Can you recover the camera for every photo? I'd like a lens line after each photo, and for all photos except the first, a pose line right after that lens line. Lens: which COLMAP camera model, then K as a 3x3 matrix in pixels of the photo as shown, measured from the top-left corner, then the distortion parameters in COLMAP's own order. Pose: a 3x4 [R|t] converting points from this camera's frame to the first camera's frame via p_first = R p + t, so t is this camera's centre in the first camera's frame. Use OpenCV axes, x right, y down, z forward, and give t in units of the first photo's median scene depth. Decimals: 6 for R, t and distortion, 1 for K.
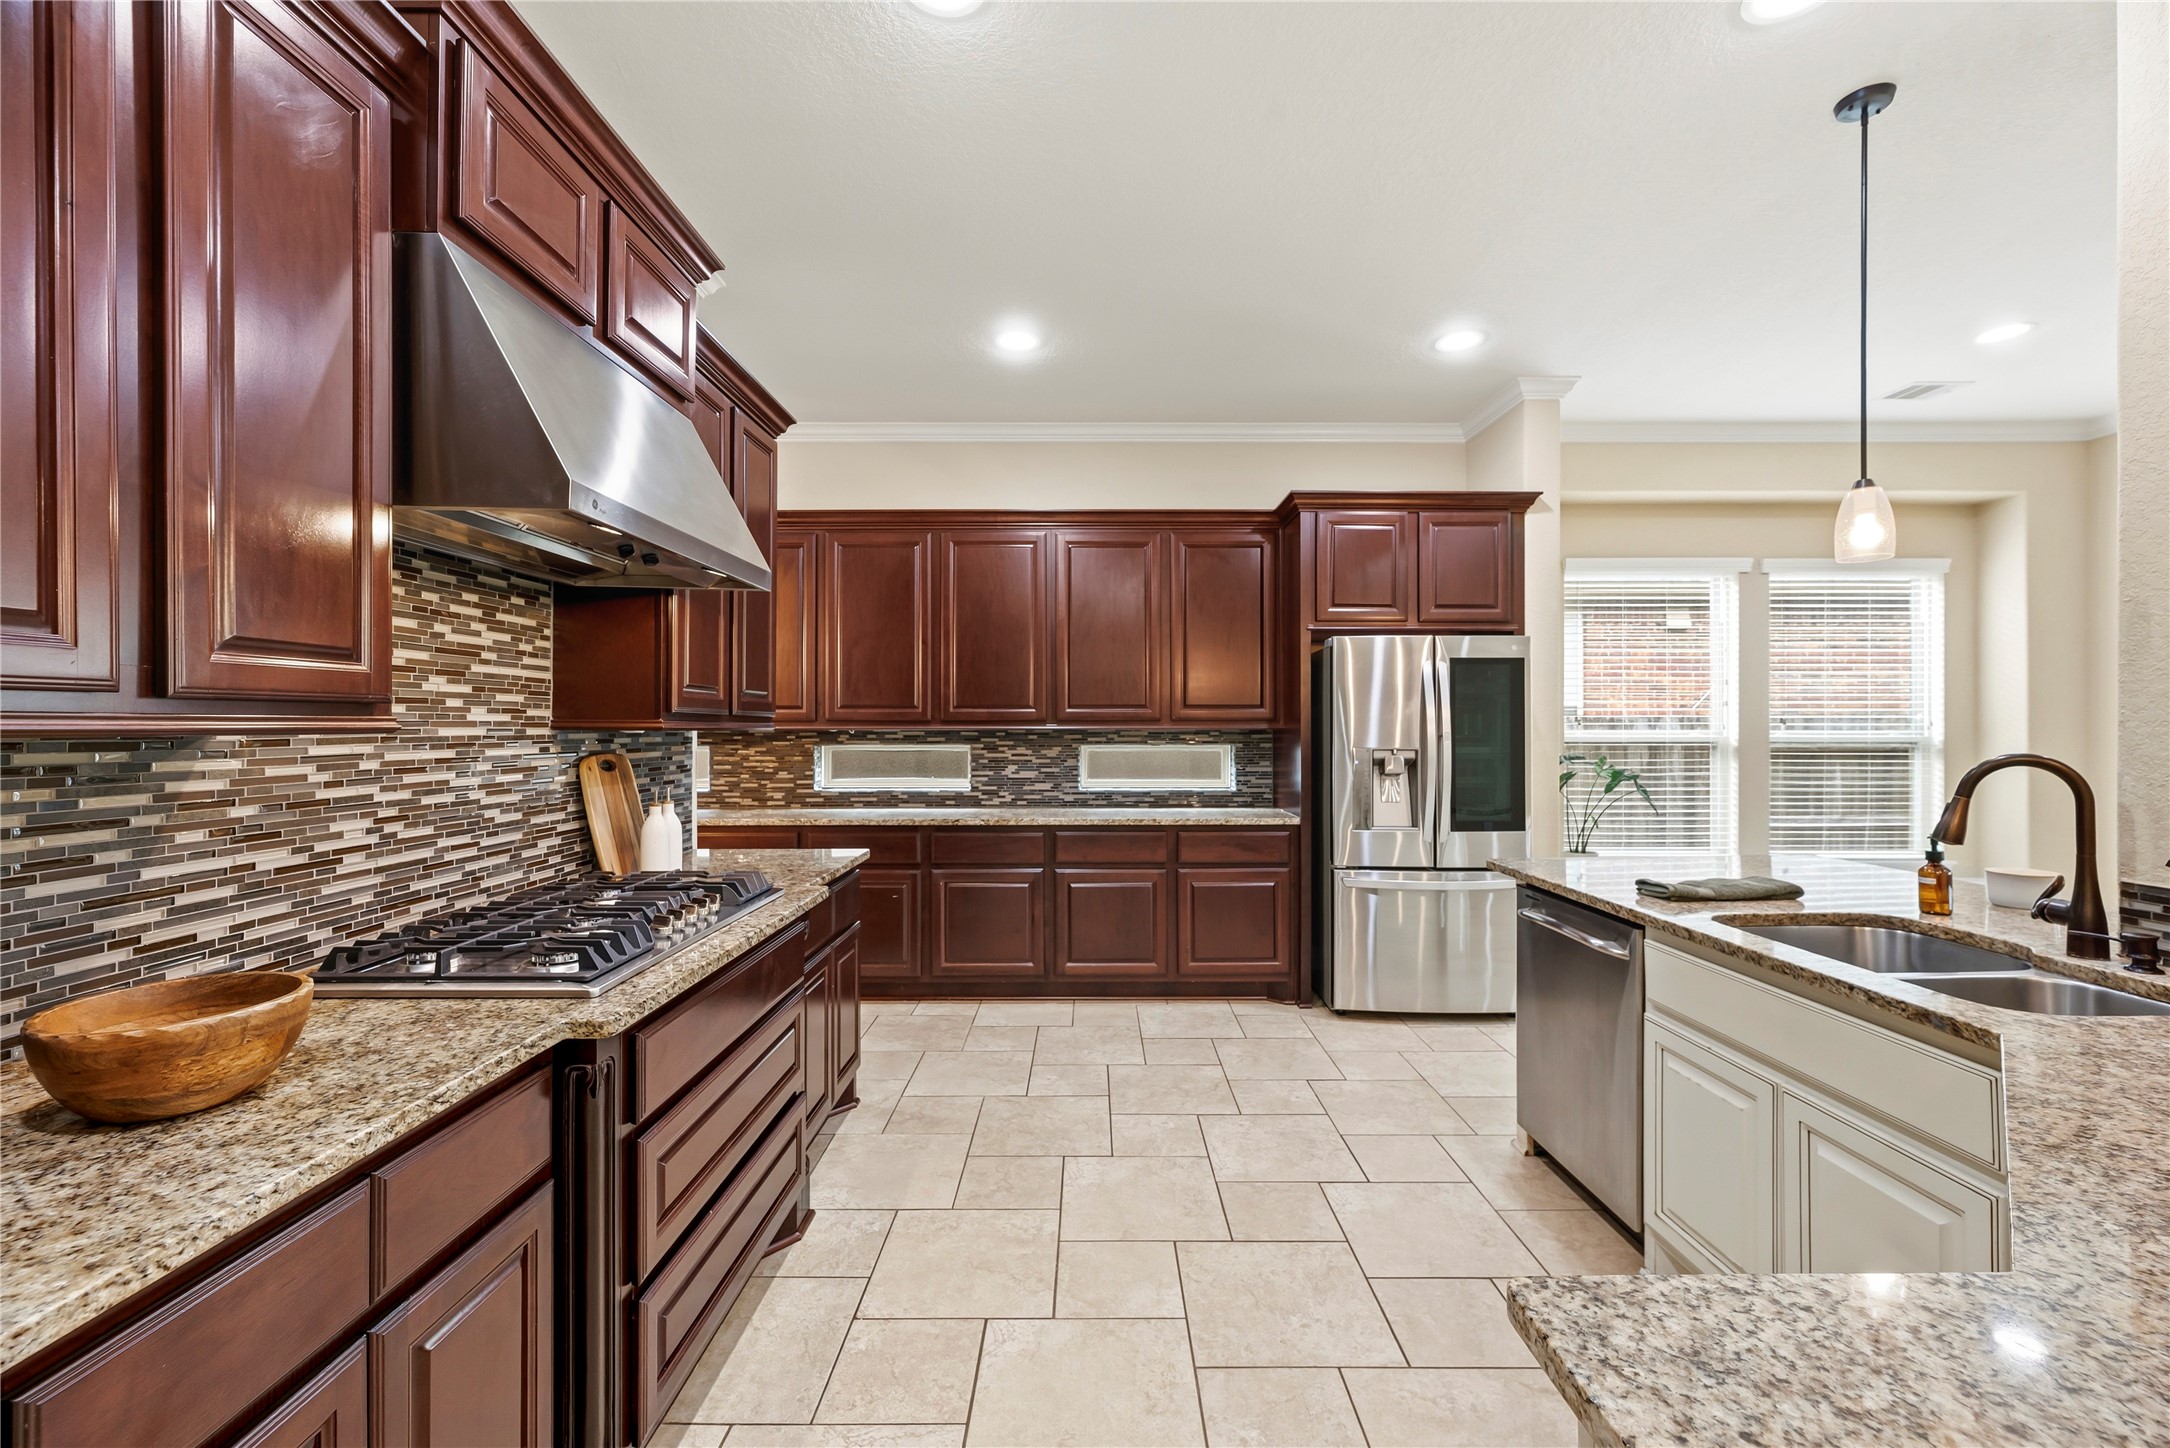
lens RADIAL K [[886.3, 0, 1094.4], [0, 886.3, 722.8], [0, 0, 1]] dist [-0.000361, 0.000108]
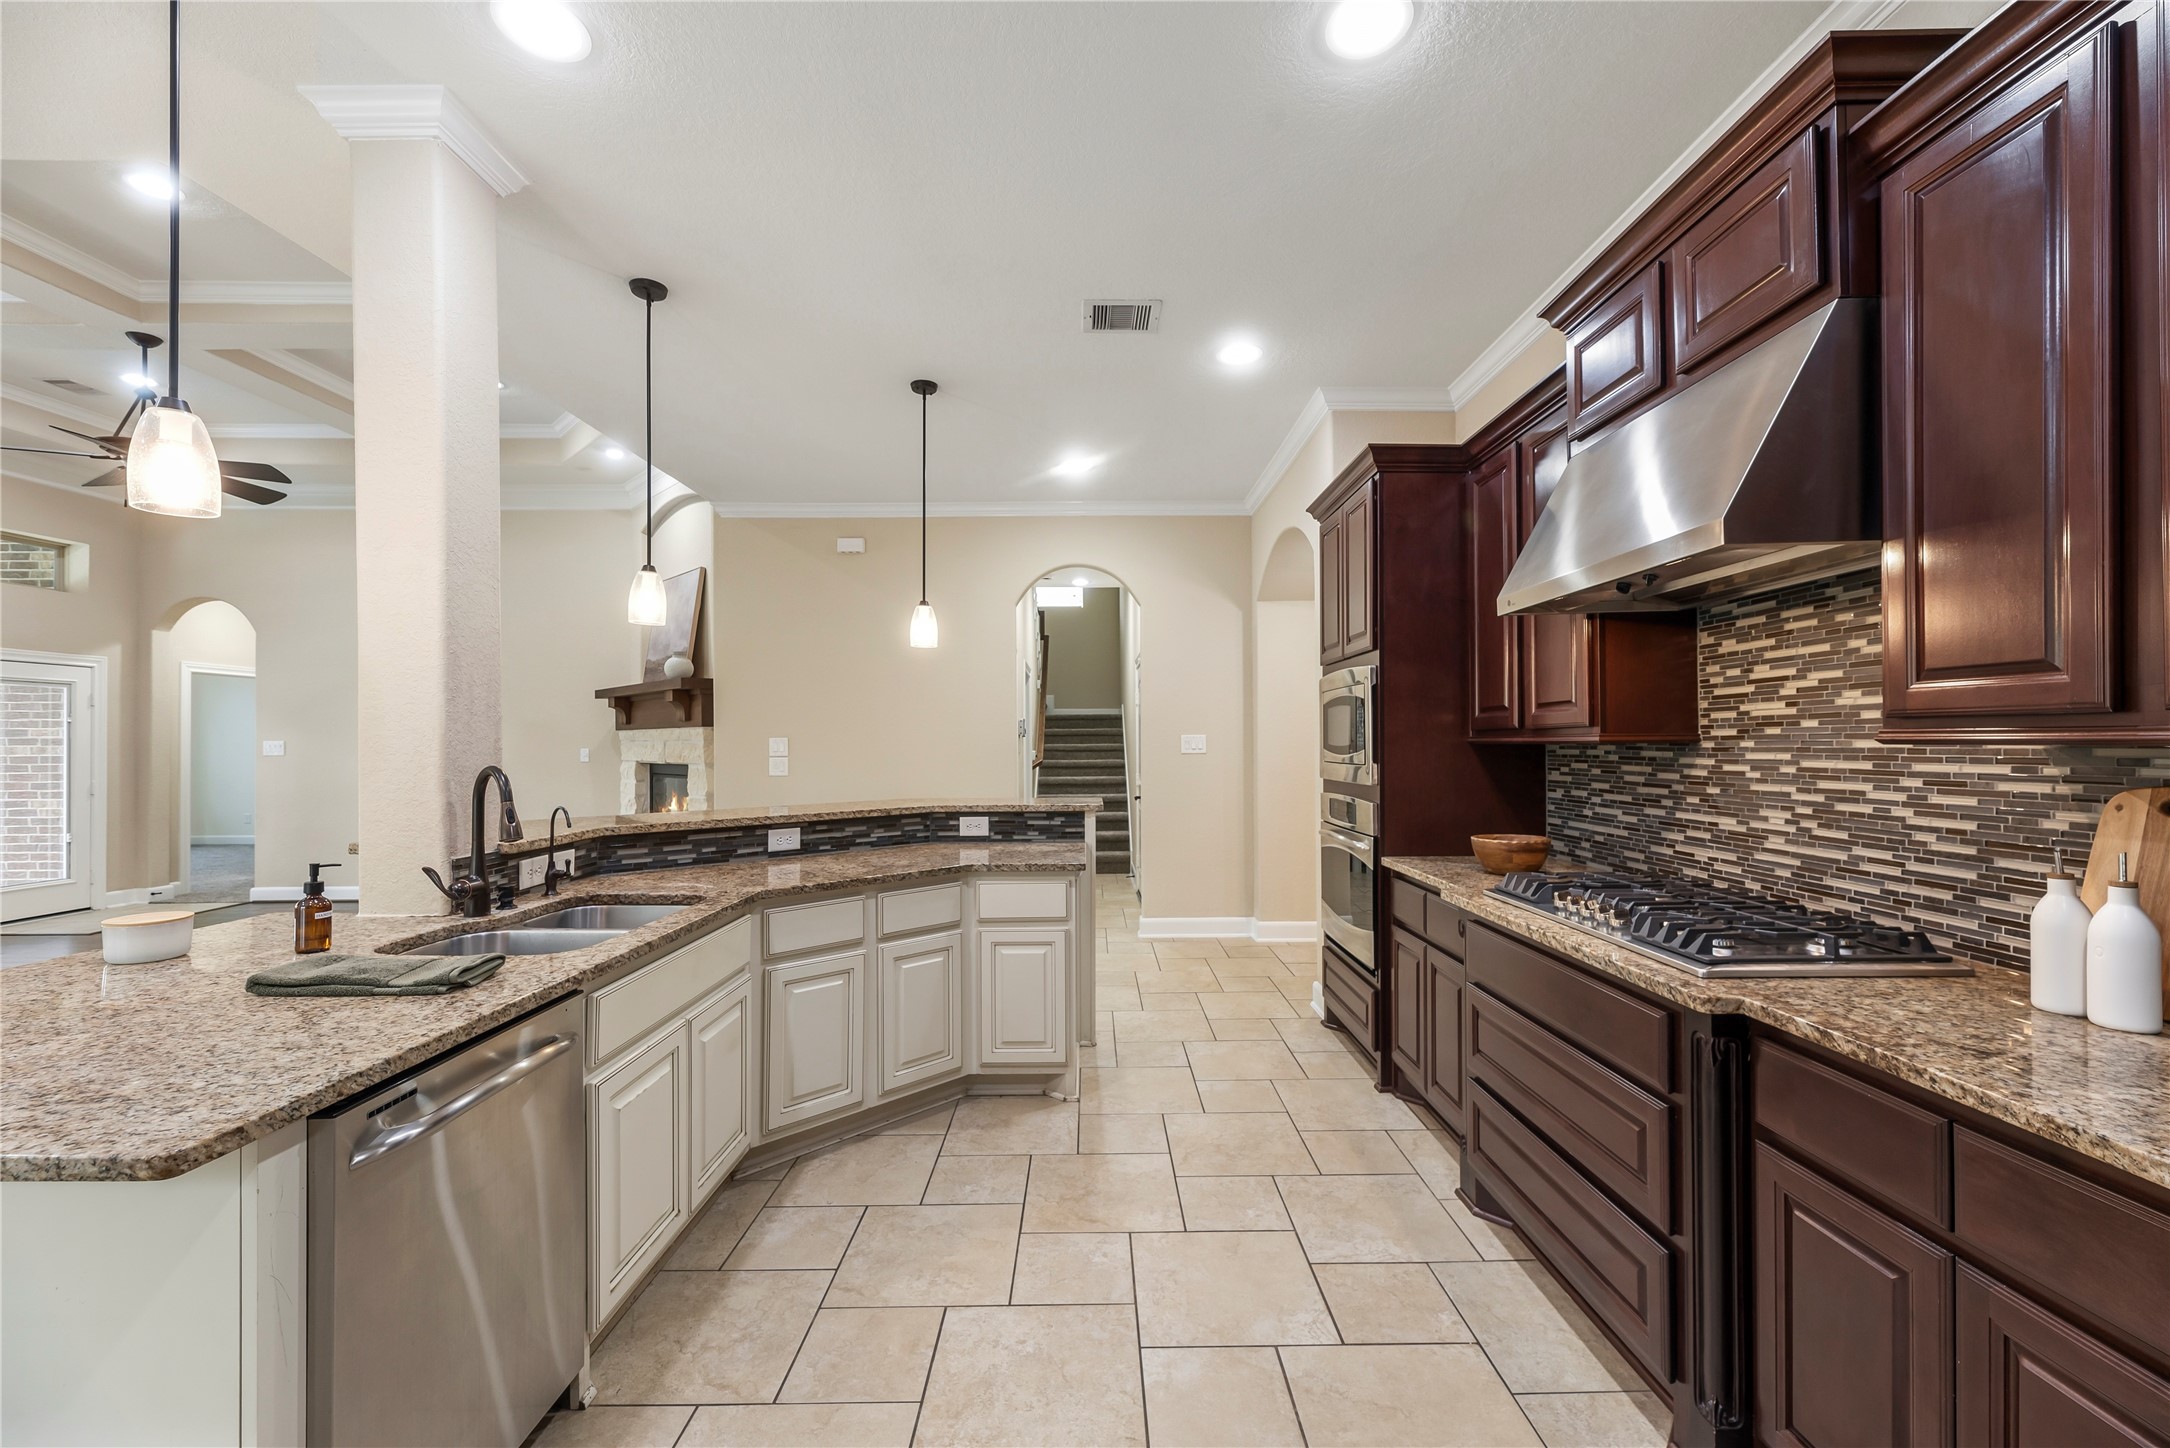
lens RADIAL K [[866.0, 0, 1088.8], [0, 866.0, 740.1], [0, 0, 1]] dist [-0.000097, -0.000010]
pose [[-0.999977, 0.006818, 0.000647, 0.153090], [0.006814, 0.999953, -0.006933, 0.006740], [-0.000694, -0.006928, -0.999976, 1.938147]]
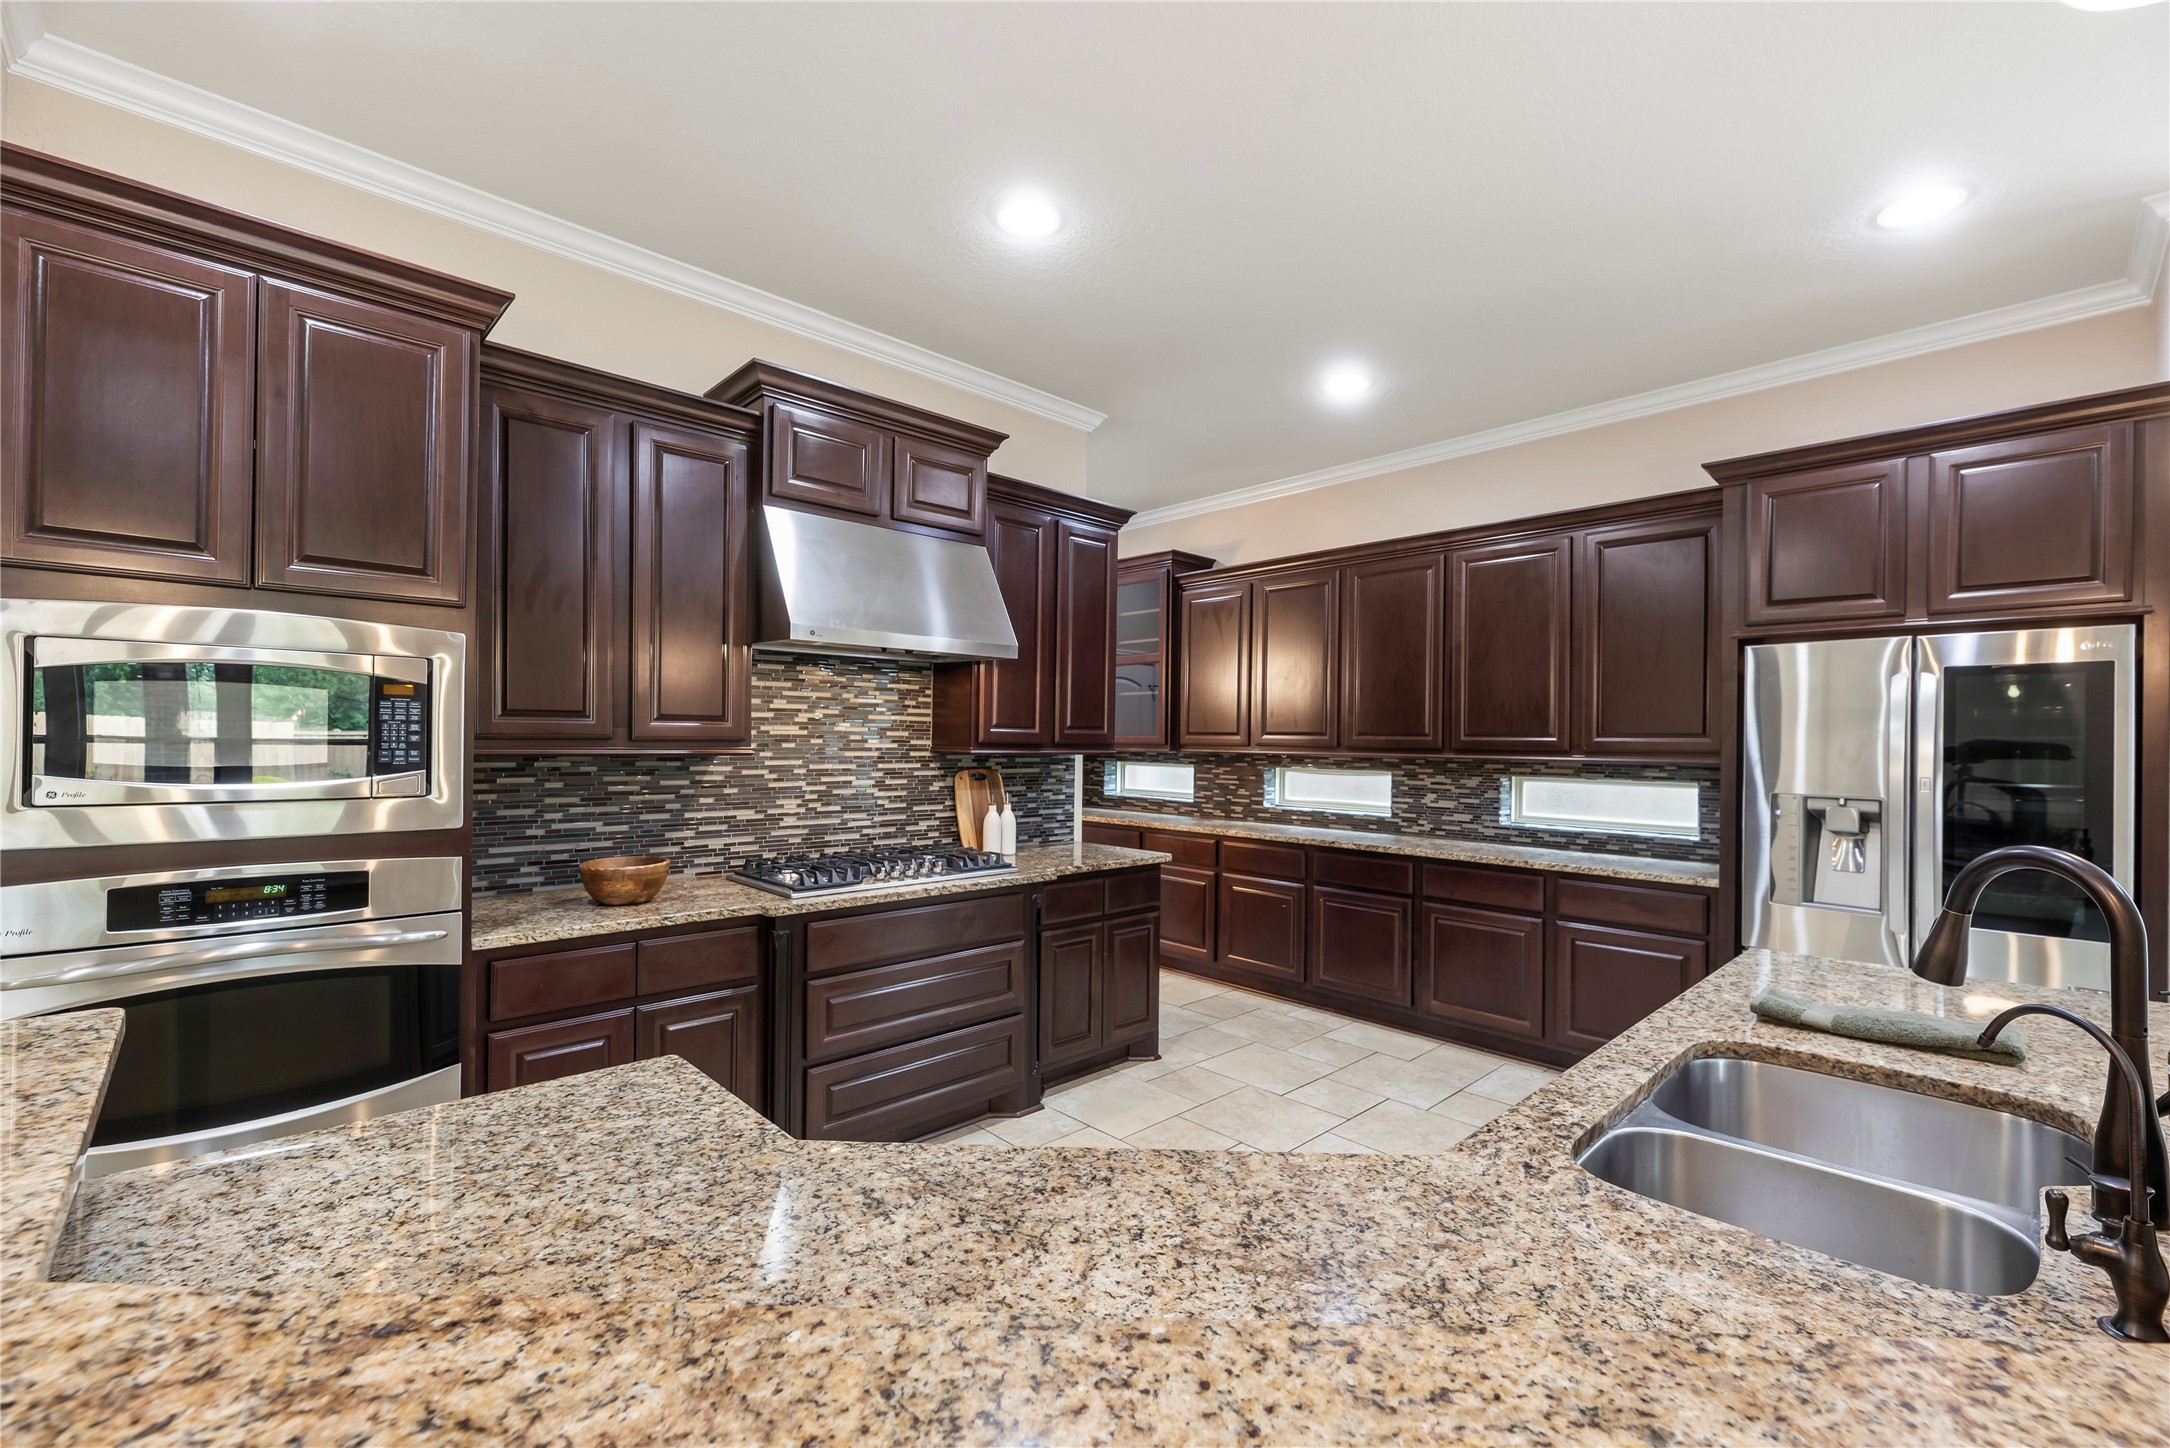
lens RADIAL K [[902.1, 0, 1091.8], [0, 902.1, 734.7], [0, 0, 1]] dist [-0.000560, 0.000007]
pose [[0.686106, 0.004952, -0.727485, 0.891348], [-0.009385, 0.999954, -0.002045, -0.027996], [0.727441, 0.008231, 0.686121, 0.106601]]
